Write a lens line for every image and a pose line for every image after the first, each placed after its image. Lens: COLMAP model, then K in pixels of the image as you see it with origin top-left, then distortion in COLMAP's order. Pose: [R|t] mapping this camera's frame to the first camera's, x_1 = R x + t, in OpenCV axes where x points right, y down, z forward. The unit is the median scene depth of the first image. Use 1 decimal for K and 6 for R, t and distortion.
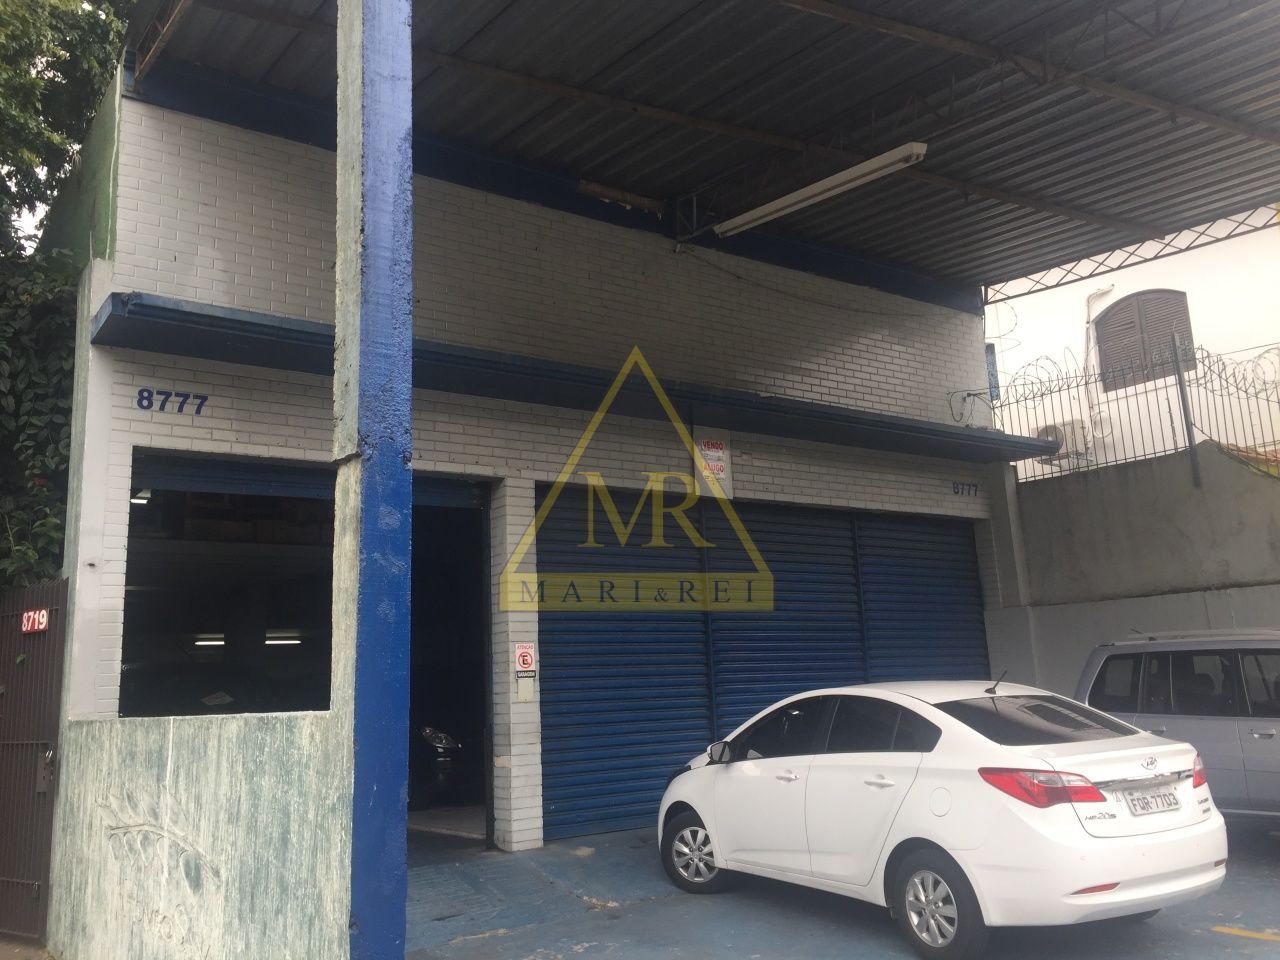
lens RADIAL K [[1067.0, 0, 640.0], [0, 1067.0, 480.0], [0, 0, 1]] dist [0.075405, -0.099518]
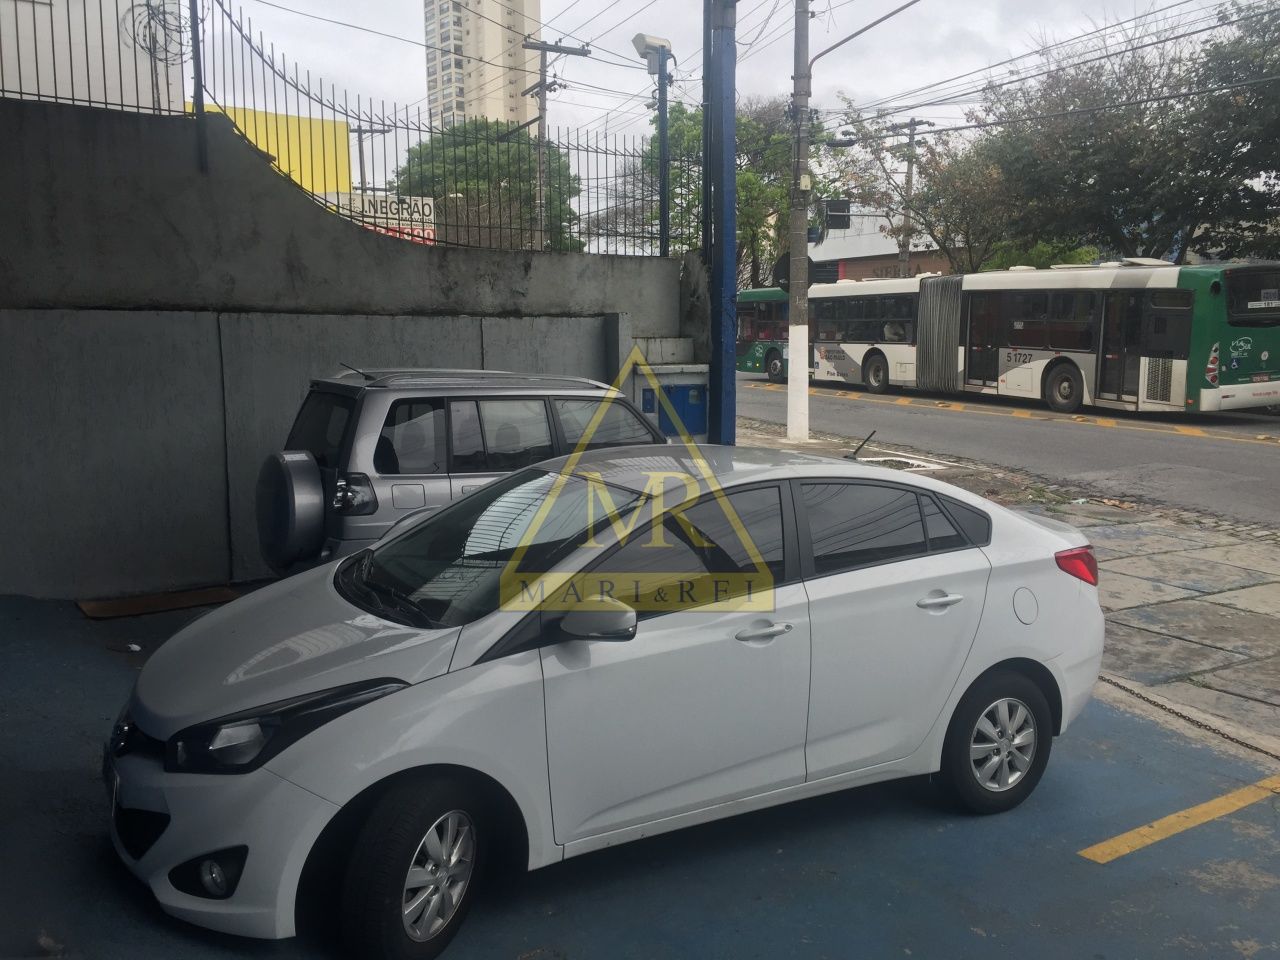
lens RADIAL K [[1067.0, 0, 640.0], [0, 1067.0, 480.0], [0, 0, 1]] dist [0.075405, -0.099518]
pose [[0.015904, -0.068083, 0.997553, -0.246208], [-0.186296, 0.980007, 0.069856, 0.107496], [-0.982365, -0.186951, 0.002903, 0.660667]]
